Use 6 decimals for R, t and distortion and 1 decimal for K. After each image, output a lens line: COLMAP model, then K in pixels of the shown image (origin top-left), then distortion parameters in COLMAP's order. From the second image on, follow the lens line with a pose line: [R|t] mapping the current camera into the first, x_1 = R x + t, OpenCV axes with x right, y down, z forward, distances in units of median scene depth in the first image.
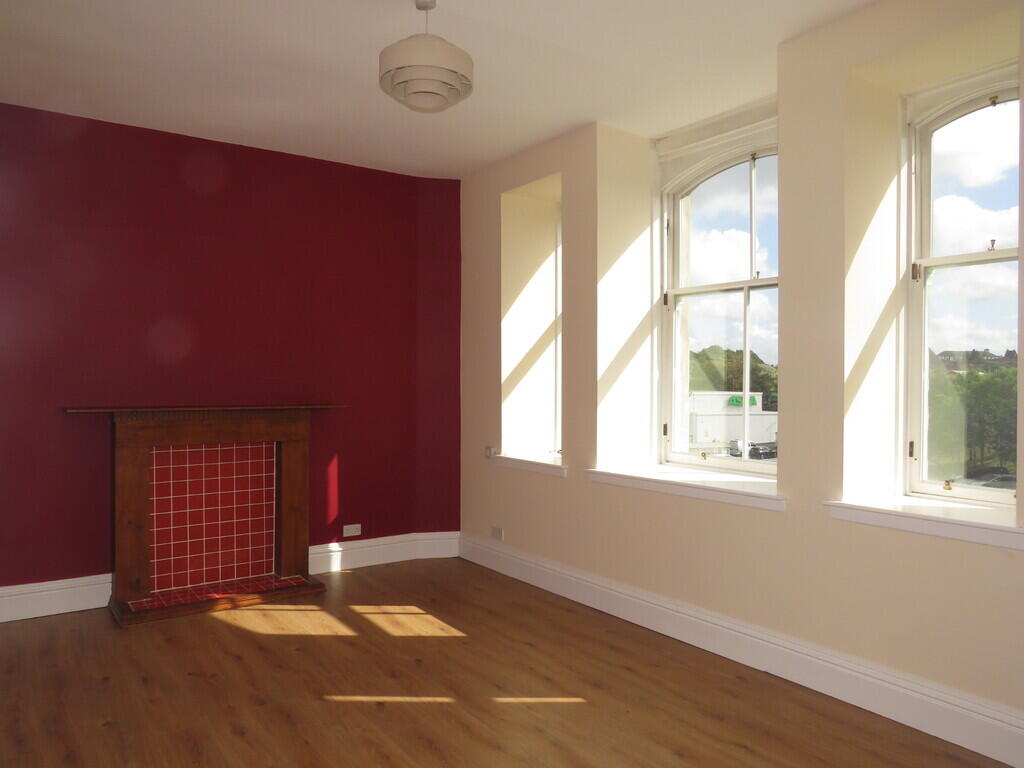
lens RADIAL K [[712.9, 0, 504.4], [0, 712.9, 381.3], [0, 0, 1]] dist [0.000065, 0.001081]
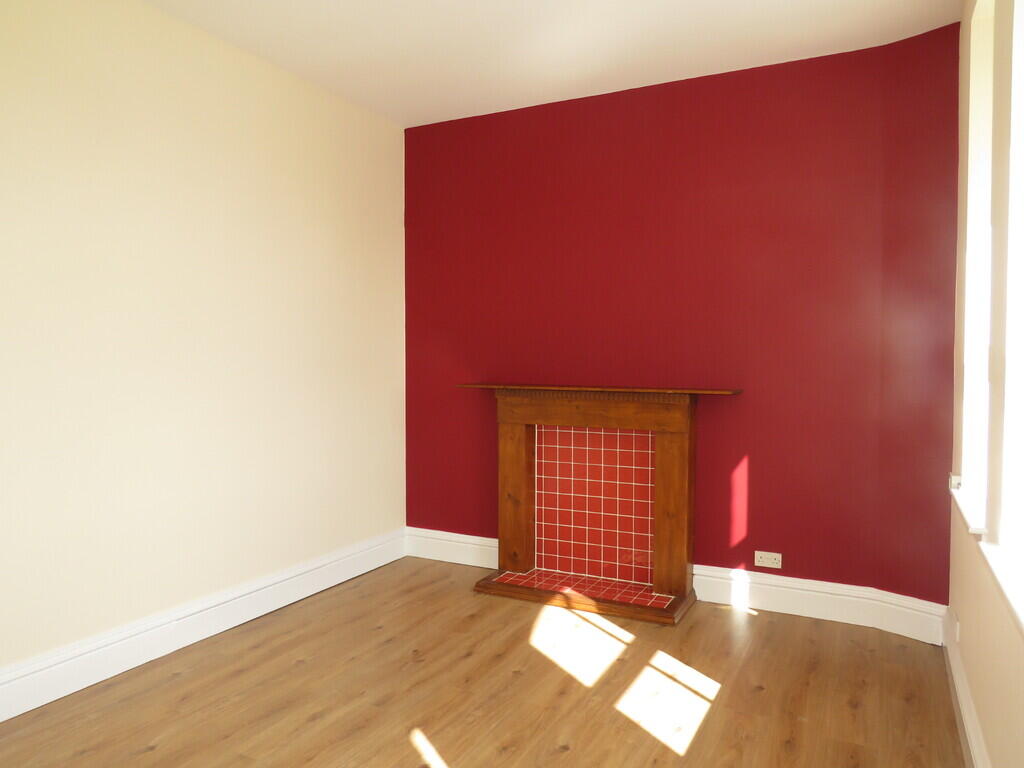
lens RADIAL K [[712.9, 0, 504.4], [0, 712.9, 381.3], [0, 0, 1]] dist [0.000065, 0.001081]
pose [[0.462781, 0.015657, -0.886335, 0.387165], [-0.000539, 0.999849, 0.017382, 0.013240], [0.886473, -0.007566, 0.462719, 0.512257]]
